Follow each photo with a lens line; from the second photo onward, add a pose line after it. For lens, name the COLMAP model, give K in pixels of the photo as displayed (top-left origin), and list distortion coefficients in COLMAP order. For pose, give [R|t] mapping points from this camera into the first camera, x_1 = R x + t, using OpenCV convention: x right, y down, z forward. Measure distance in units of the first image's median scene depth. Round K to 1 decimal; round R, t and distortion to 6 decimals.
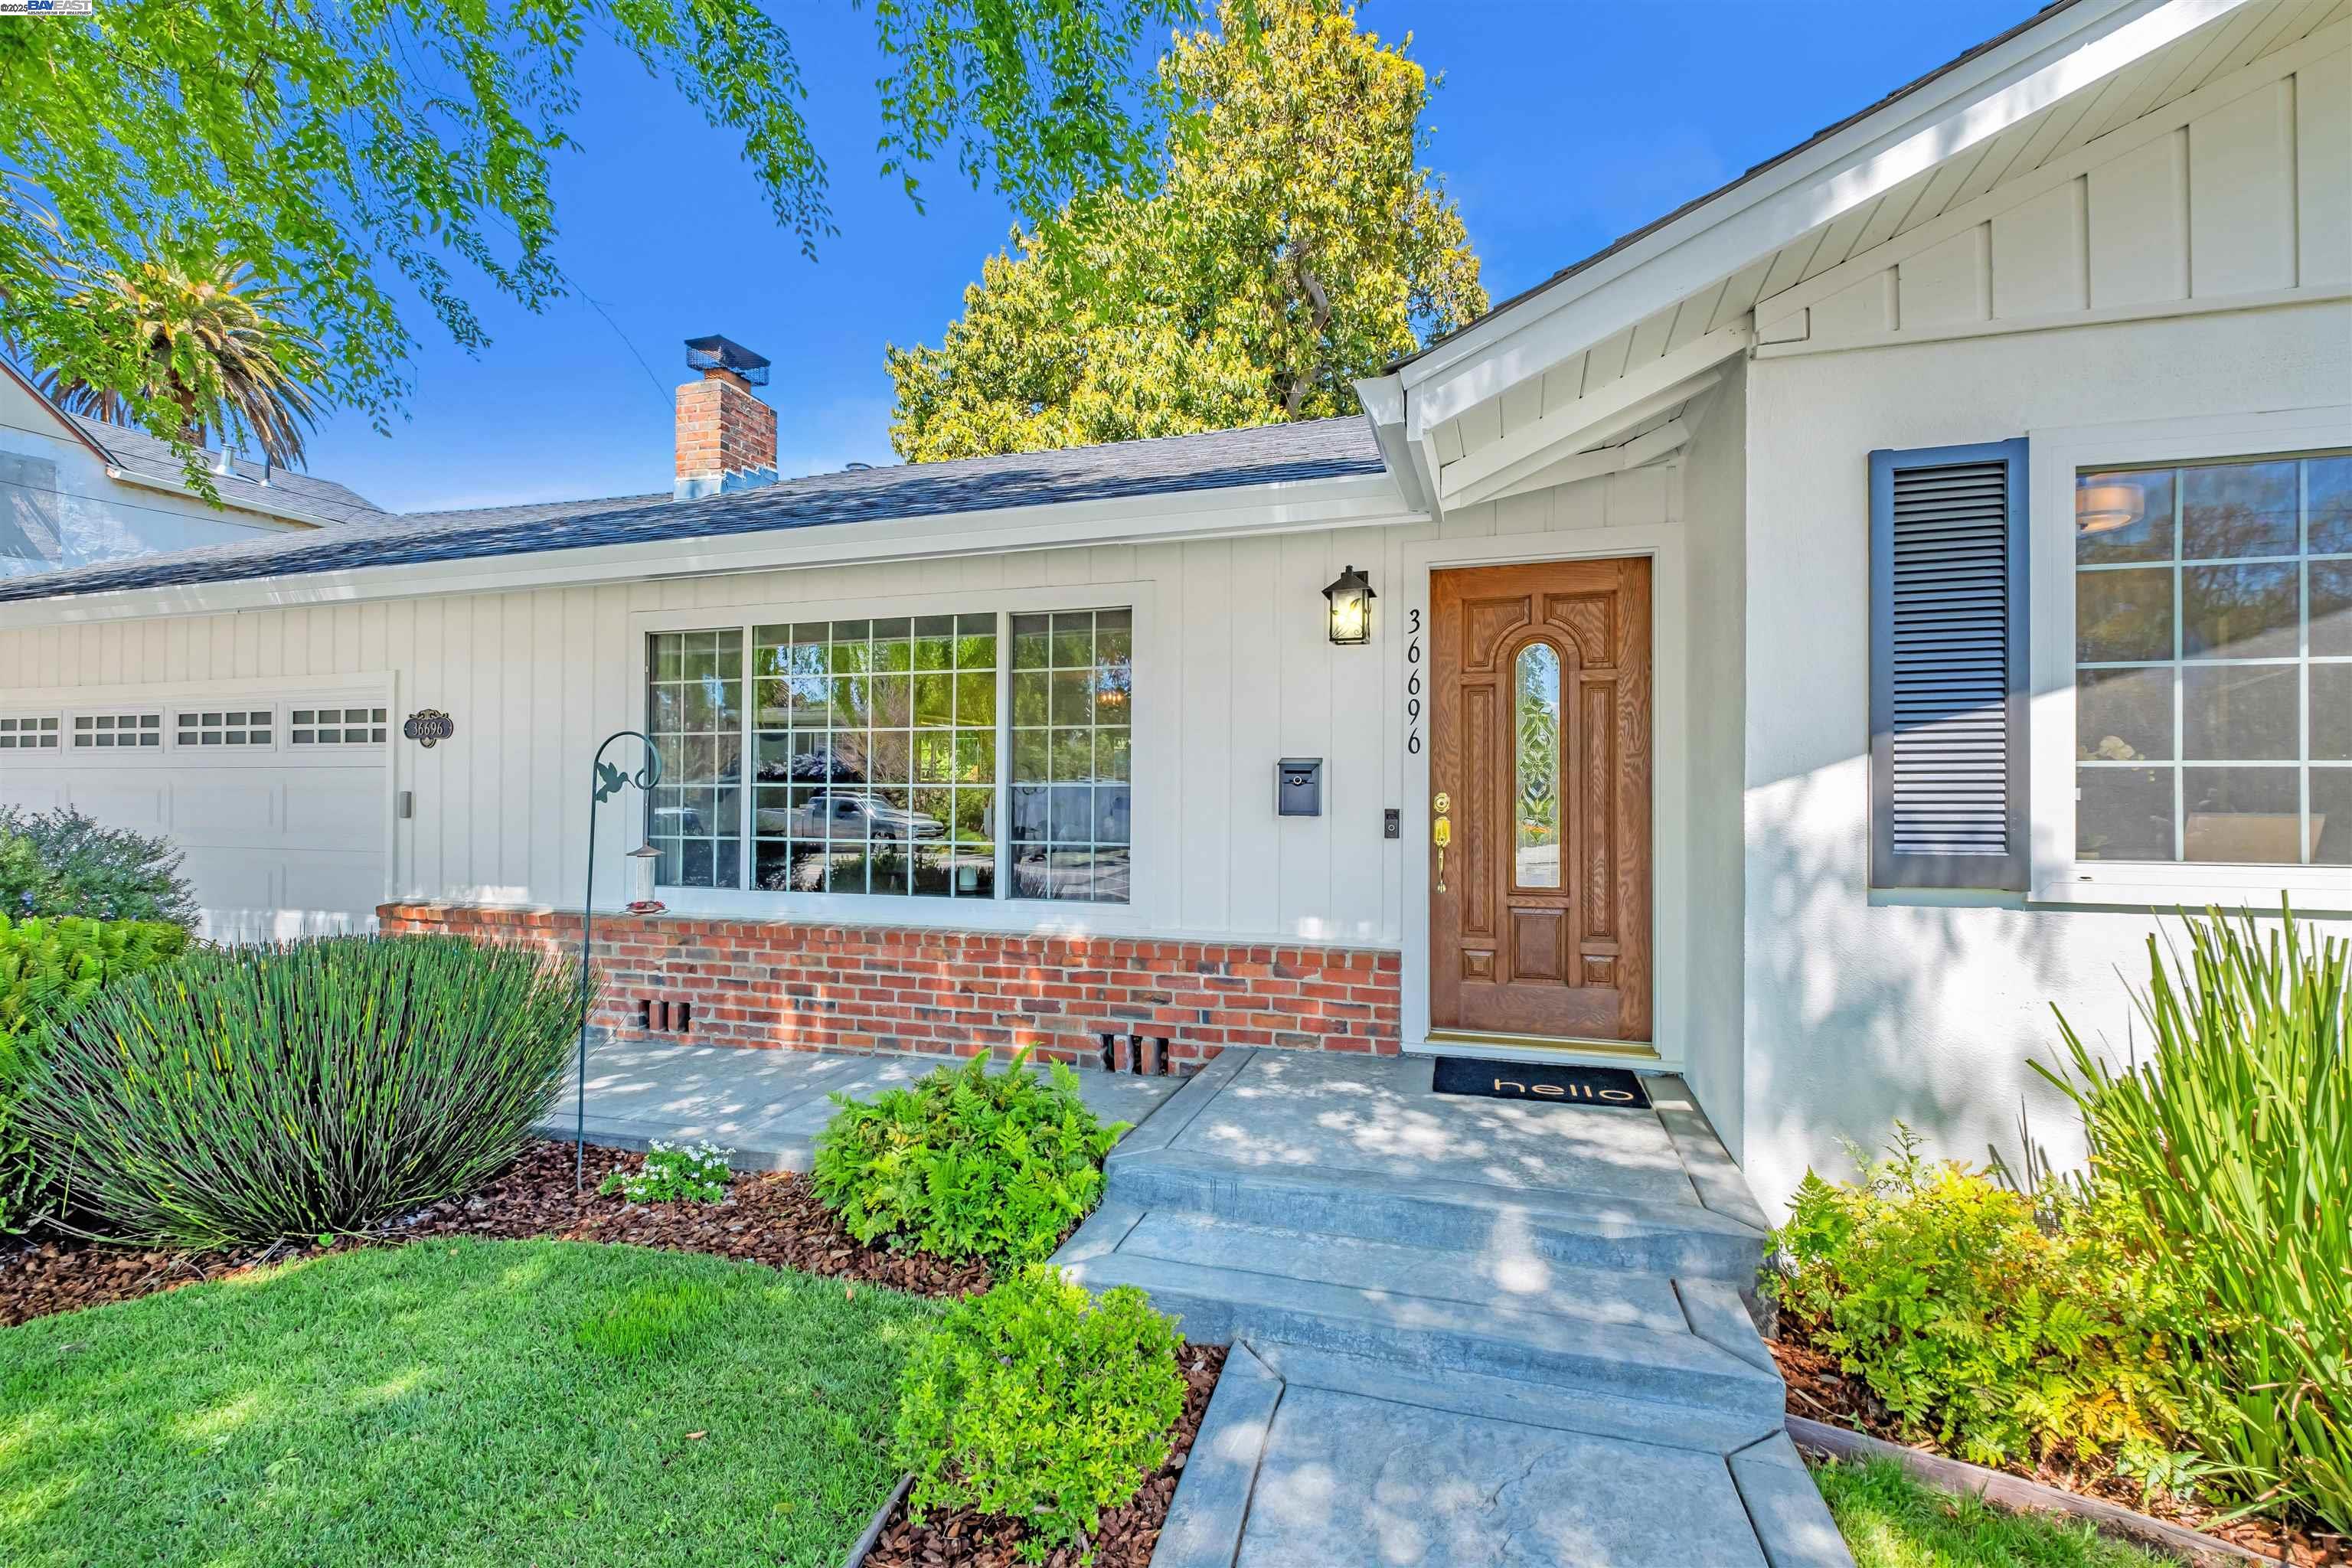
lens RADIAL K [[1023.7, 0, 1185.0], [0, 1023.7, 786.7], [0, 0, 1]] dist [0.002497, -0.001408]
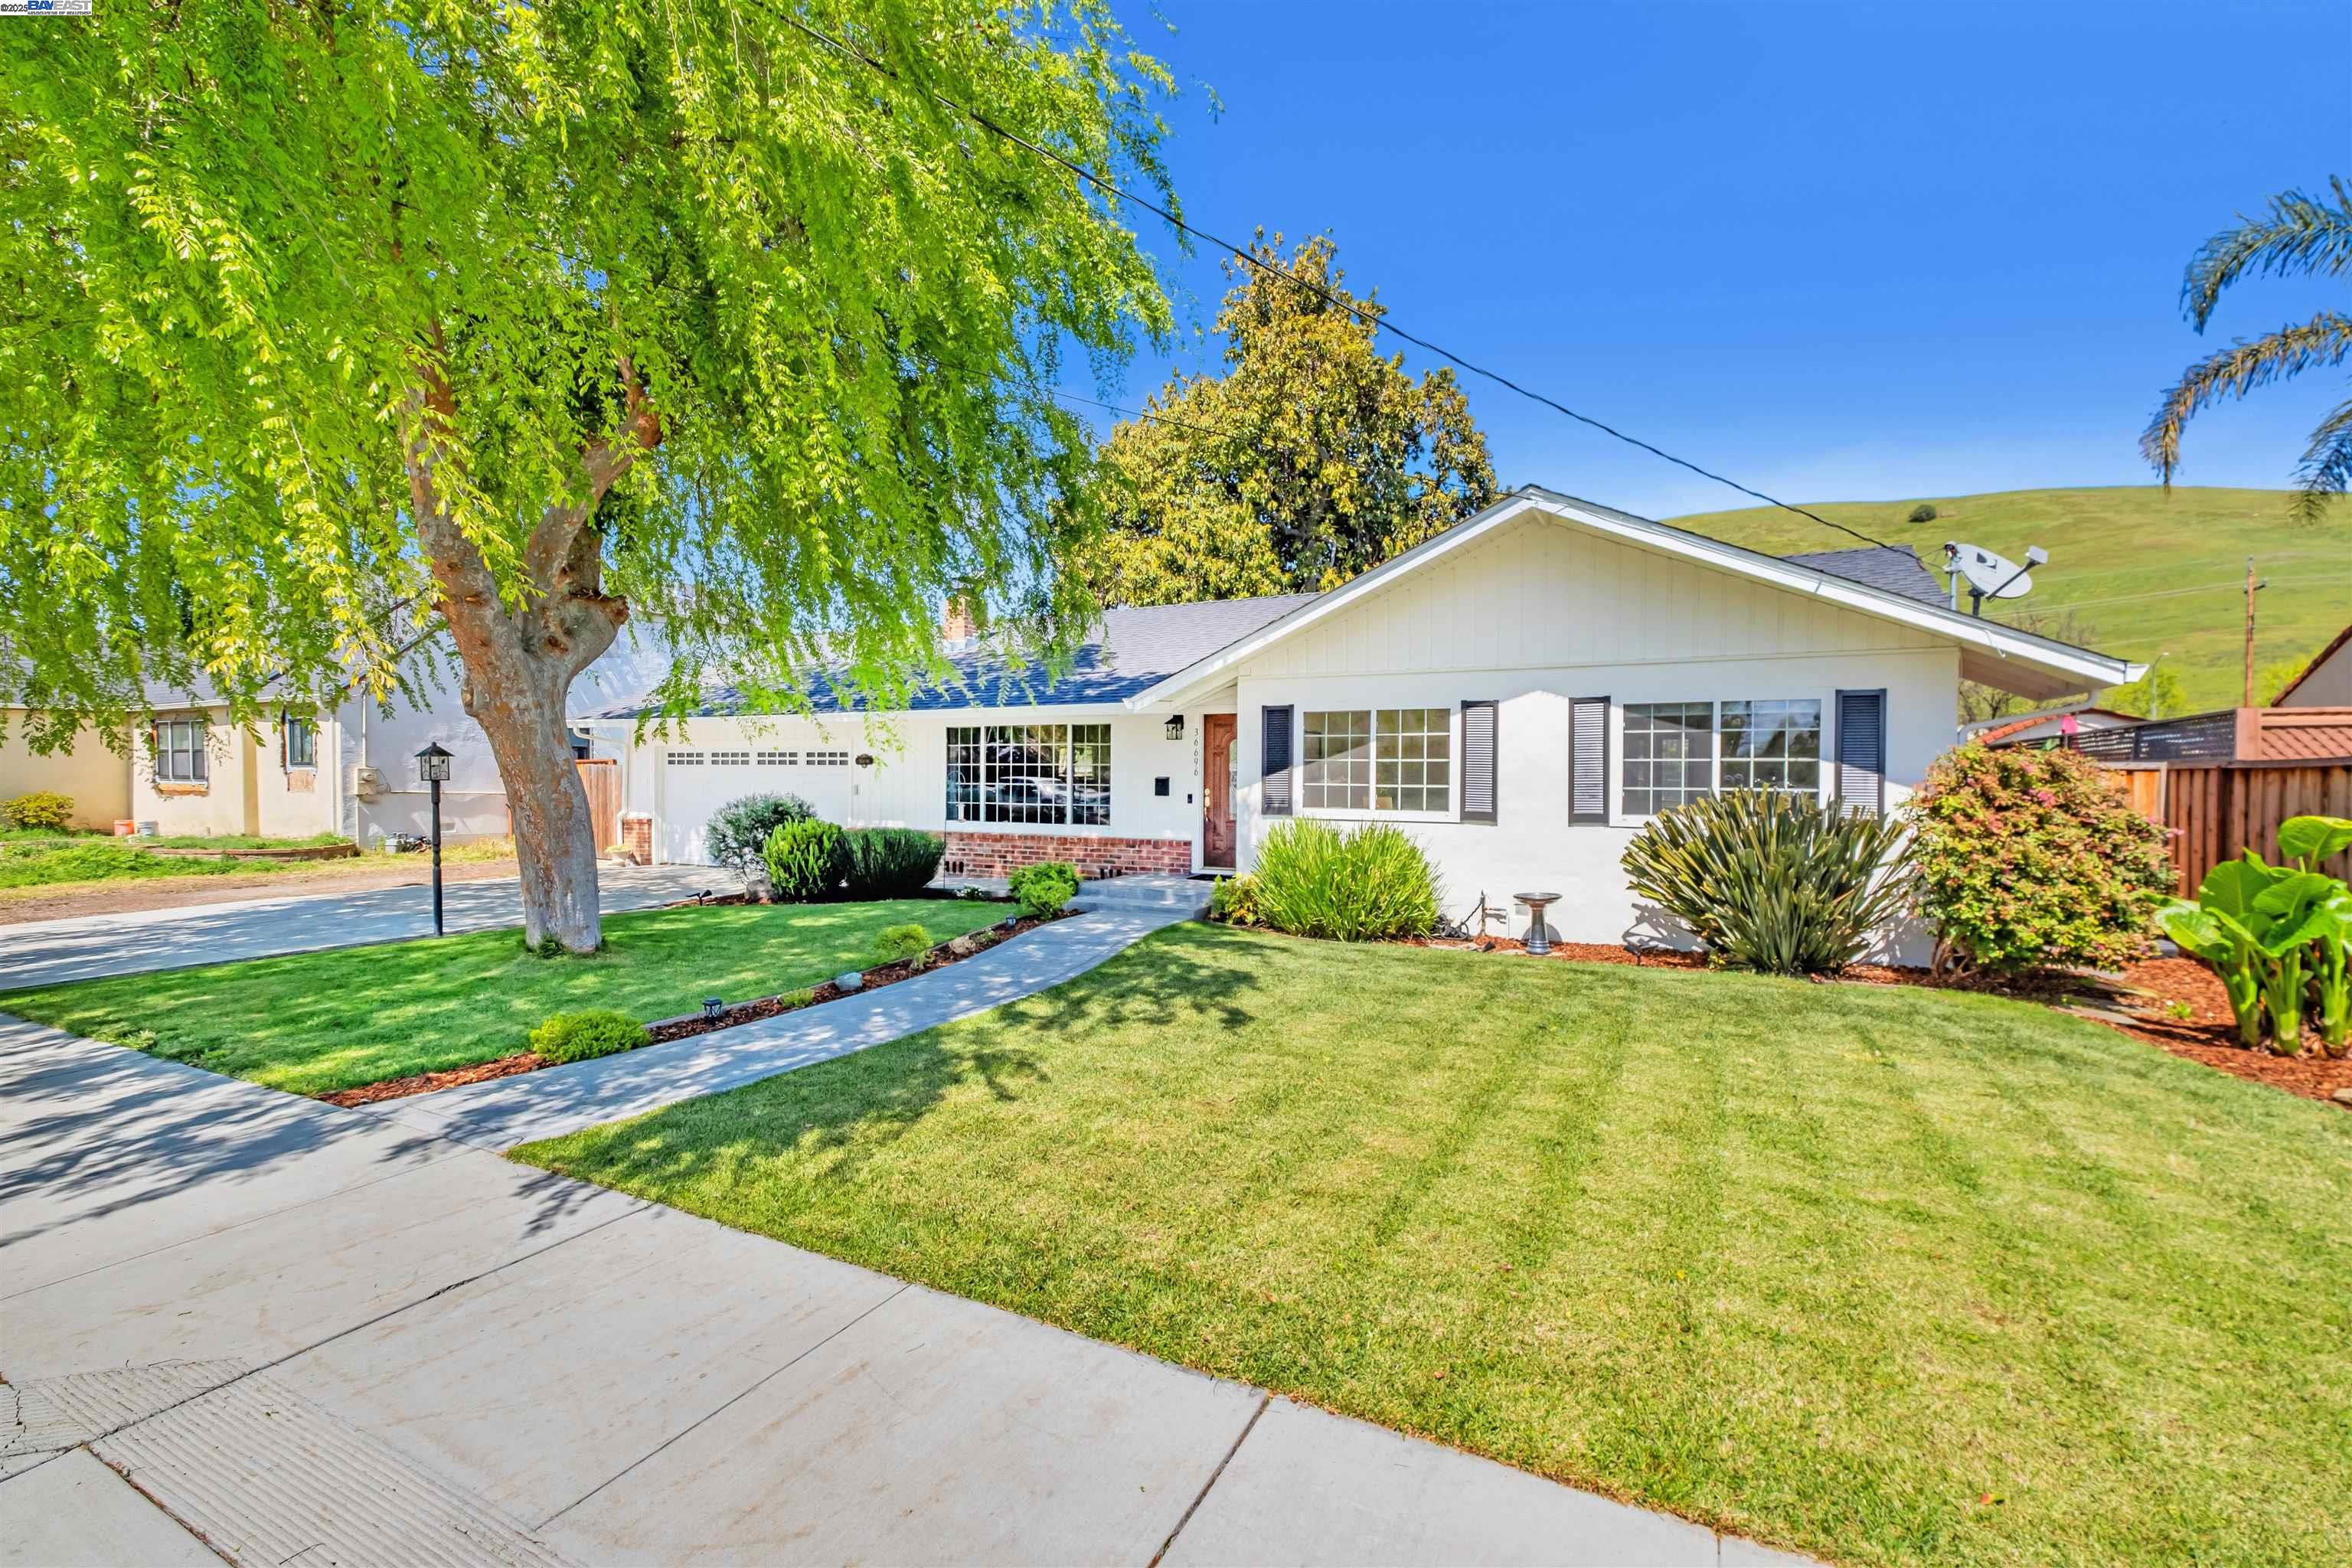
lens RADIAL K [[1023.7, 0, 1195.0], [0, 1023.7, 779.4], [0, 0, 1]] dist [0.002497, -0.001408]
pose [[0.988159, 0.003959, -0.153381, 0.661286], [-0.002594, 0.999955, 0.009099, -0.047597], [0.153410, -0.008593, 0.988125, -1.937314]]
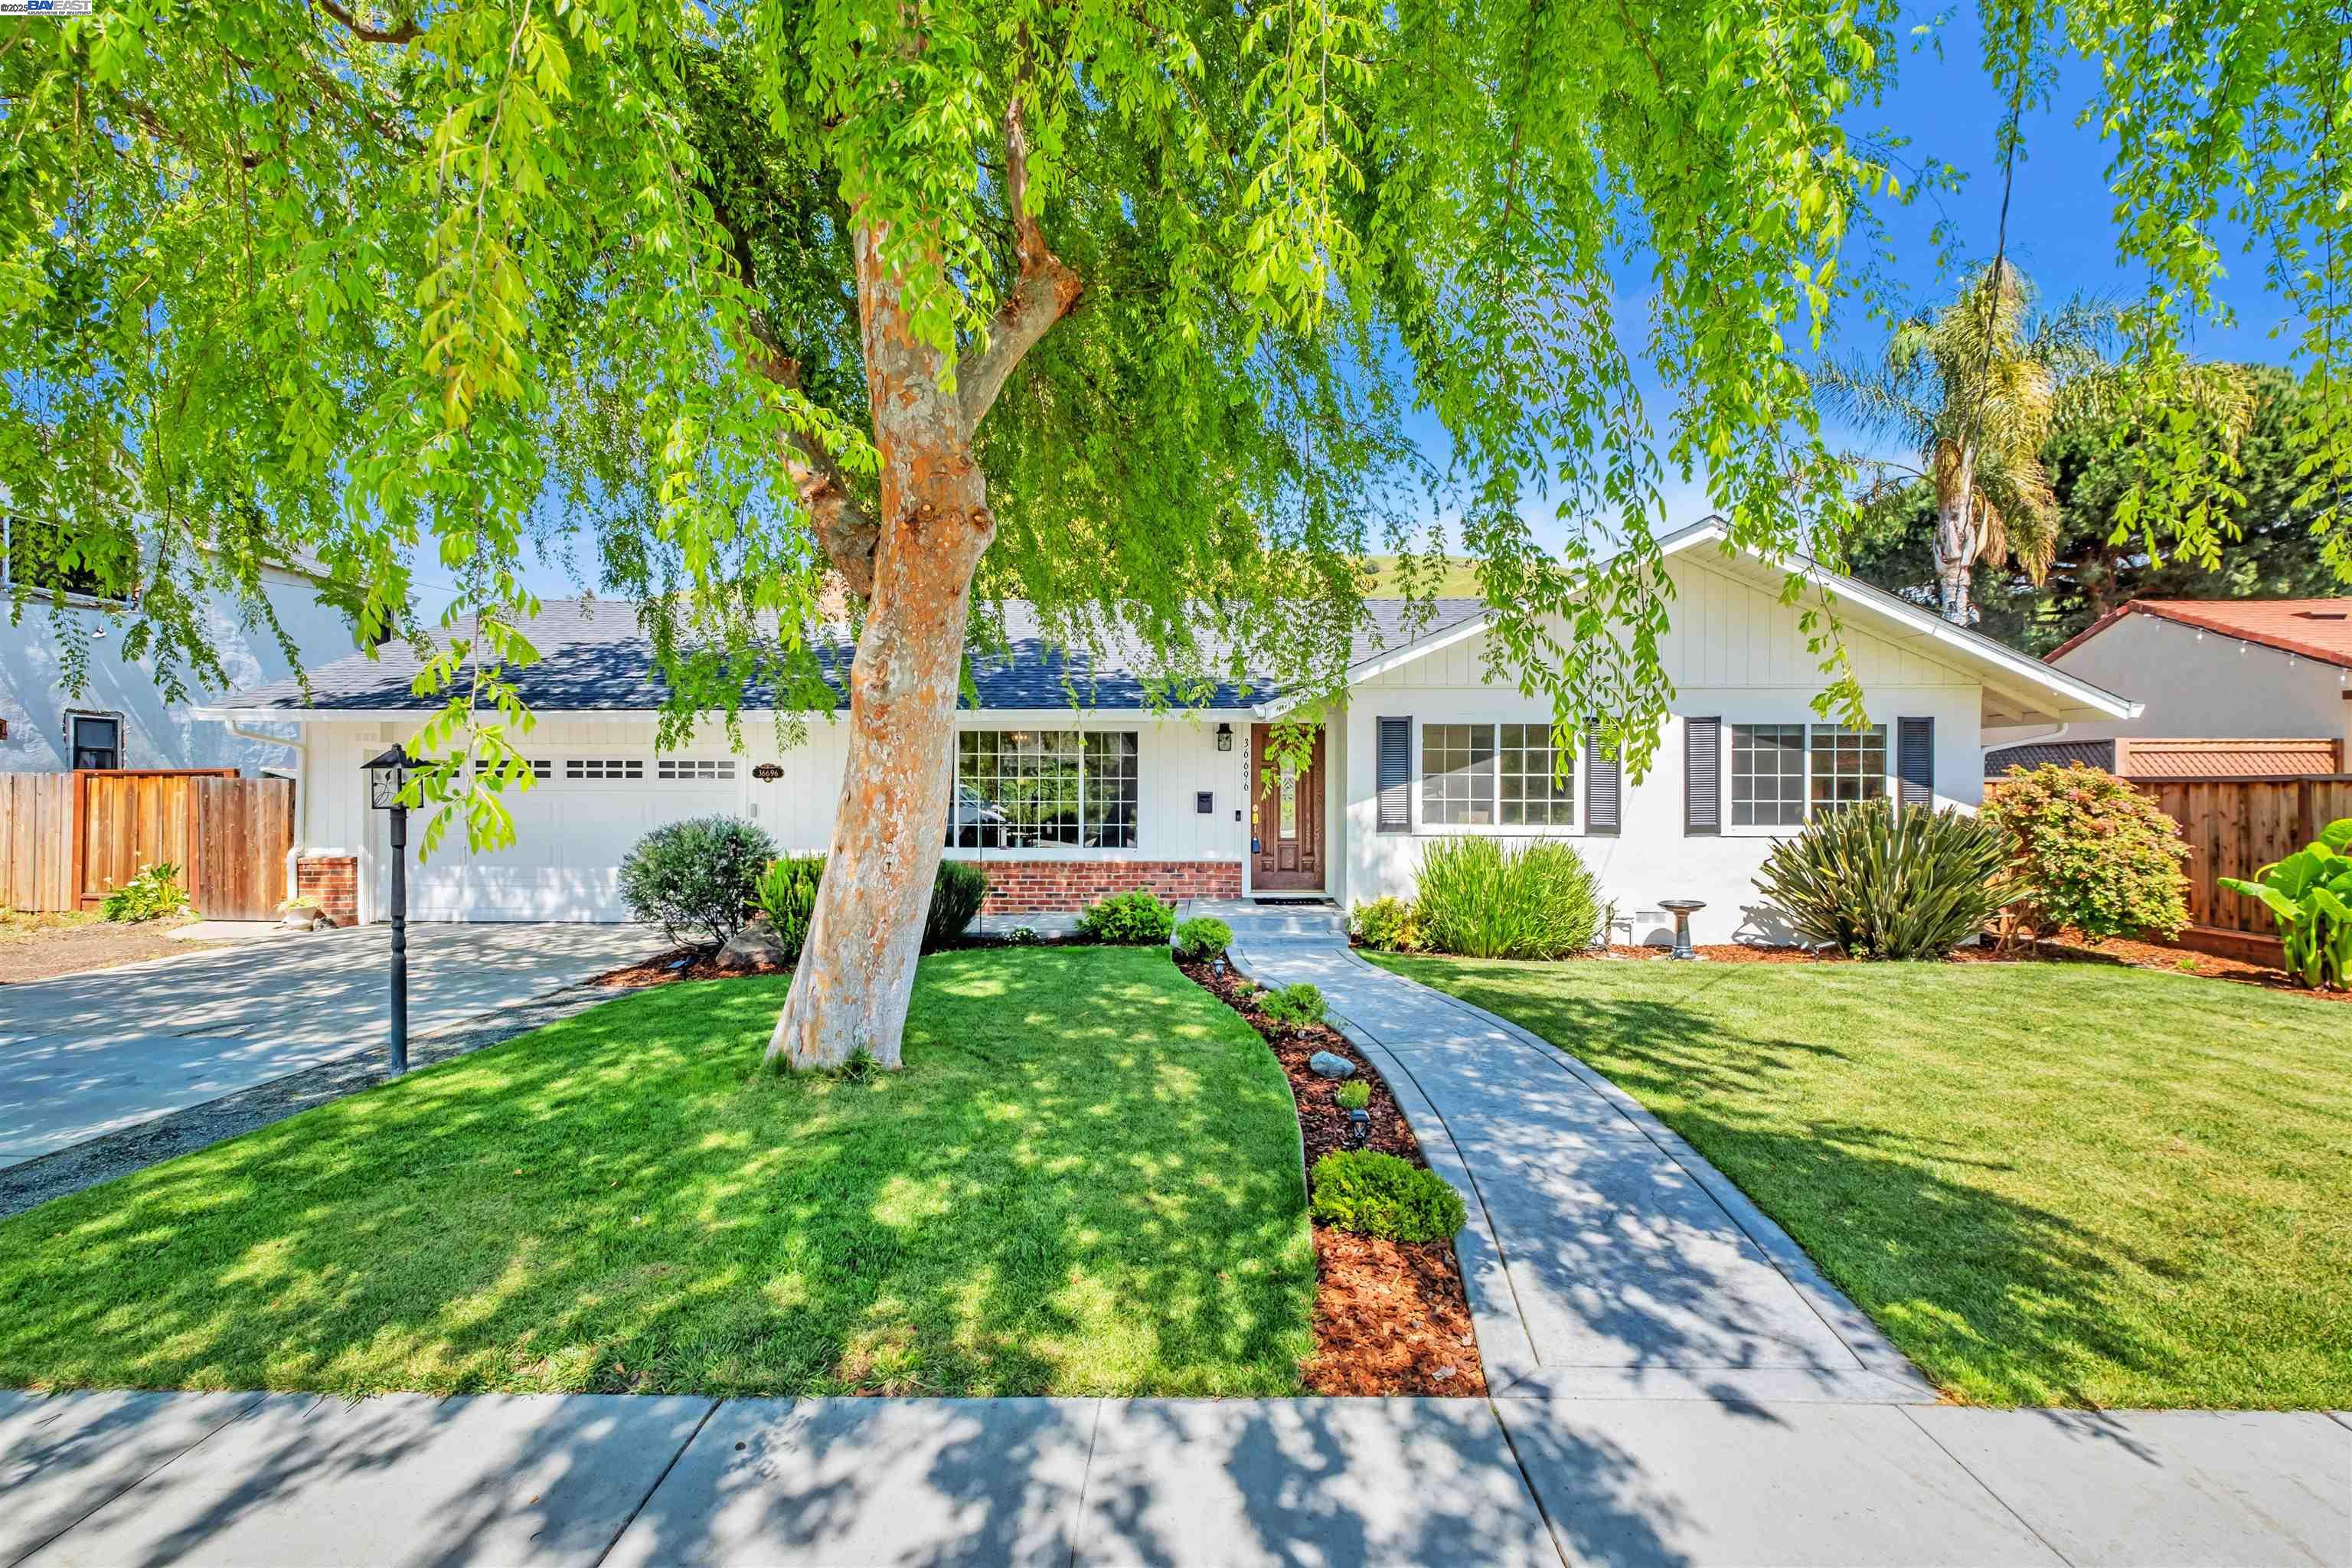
lens RADIAL K [[1023.7, 0, 1196.2], [0, 1023.7, 773.7], [0, 0, 1]] dist [0.002497, -0.001408]
pose [[0.955915, 0.003764, 0.293621, -0.694440], [-0.001552, 0.999969, -0.007766, -0.054205], [-0.293641, 0.006968, 0.955890, -1.555597]]
